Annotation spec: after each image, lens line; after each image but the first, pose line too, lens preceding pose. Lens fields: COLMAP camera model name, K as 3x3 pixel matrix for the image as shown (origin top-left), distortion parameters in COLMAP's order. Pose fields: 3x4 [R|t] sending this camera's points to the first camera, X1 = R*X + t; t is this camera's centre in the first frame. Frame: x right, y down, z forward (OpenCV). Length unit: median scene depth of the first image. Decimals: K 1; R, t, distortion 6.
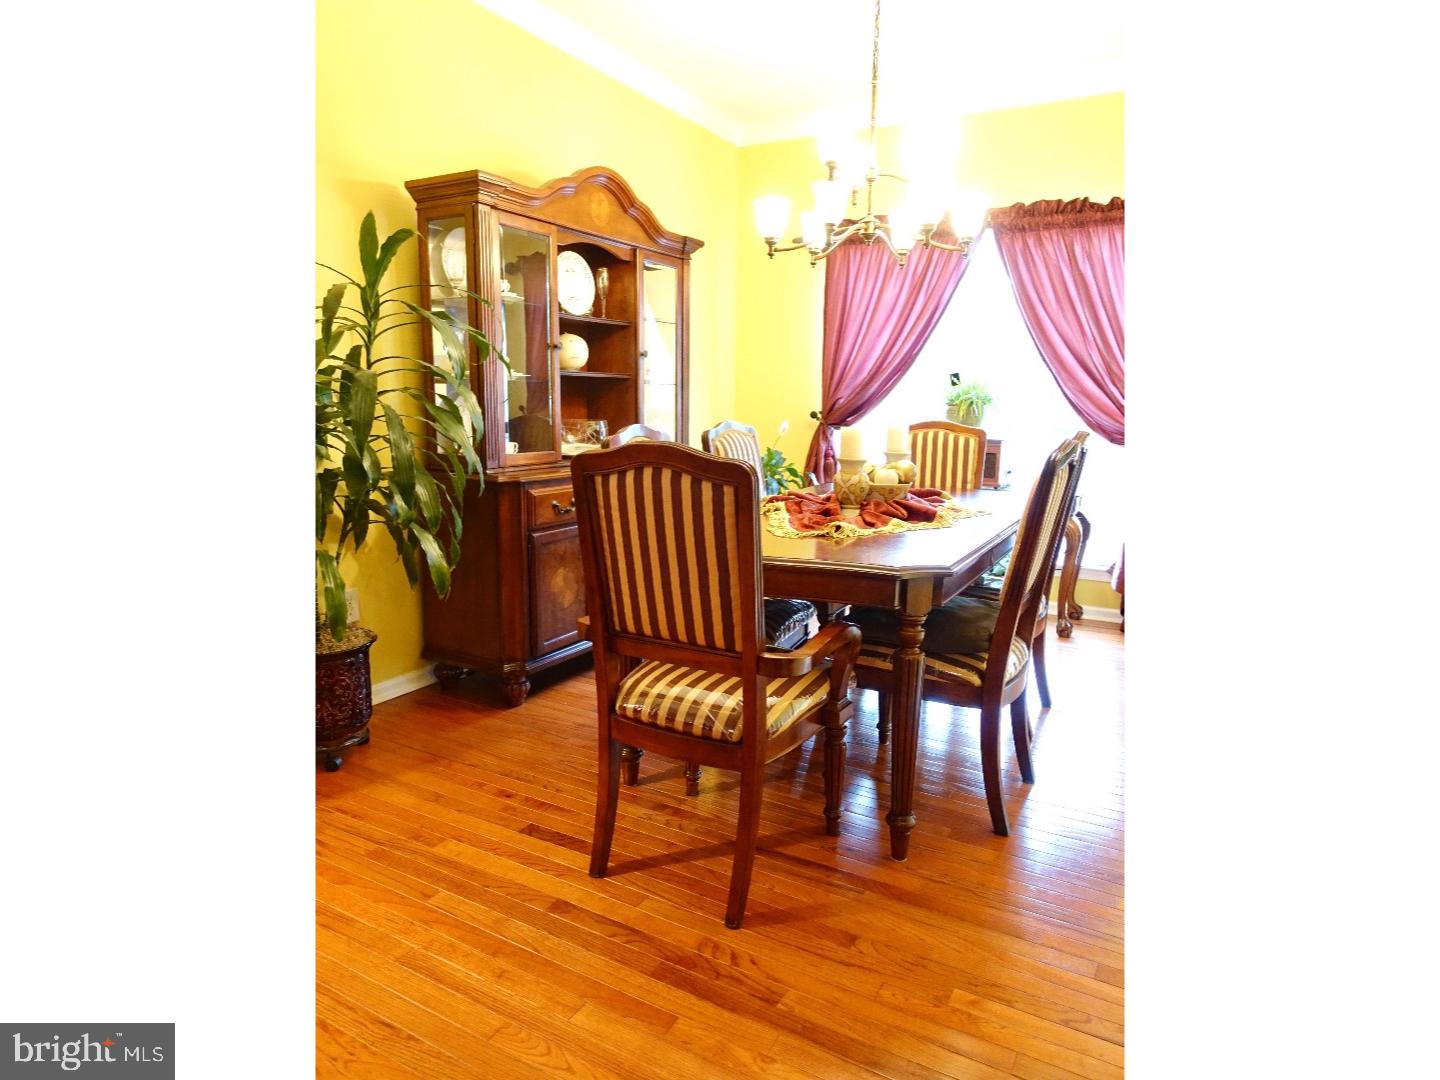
lens RADIAL K [[839.4, 0, 720.0], [0, 839.4, 540.0], [0, 0, 1]] dist [0.011618, 0.000261]
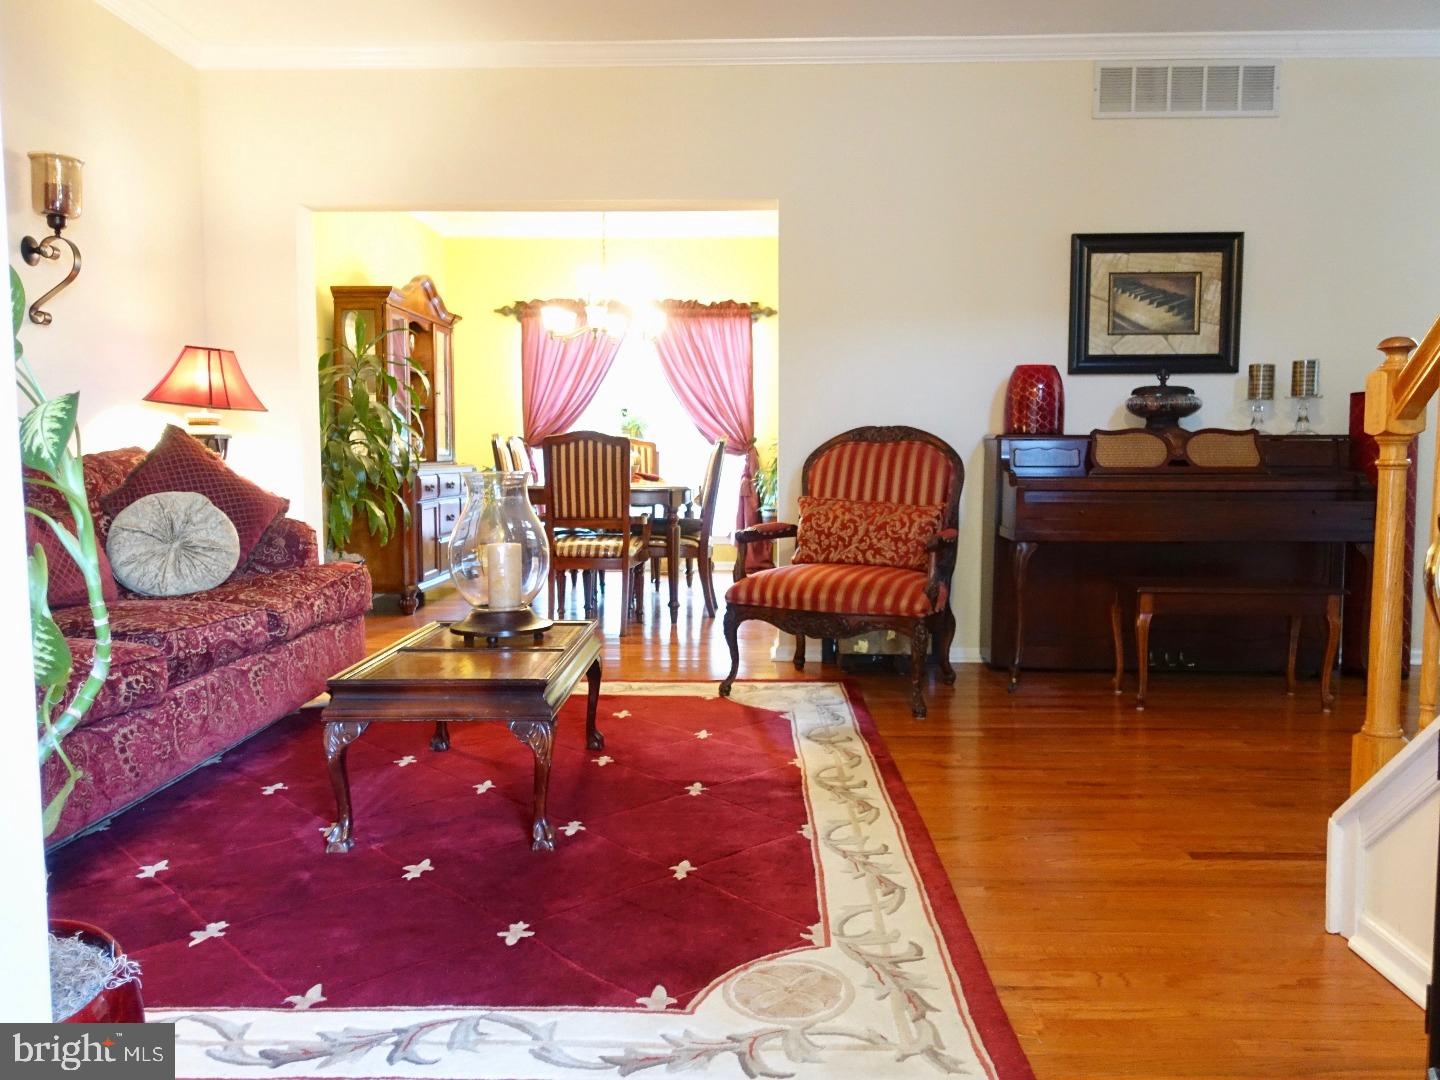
lens RADIAL K [[1110.3, 0, 720.0], [0, 1110.3, 540.0], [0, 0, 1]] dist [-0.007164, 0.000499]
pose [[0.887476, -0.048878, 0.458254, -0.564854], [0.088469, 0.993935, -0.065319, 0.206245], [-0.452282, 0.098510, 0.886418, -0.926136]]
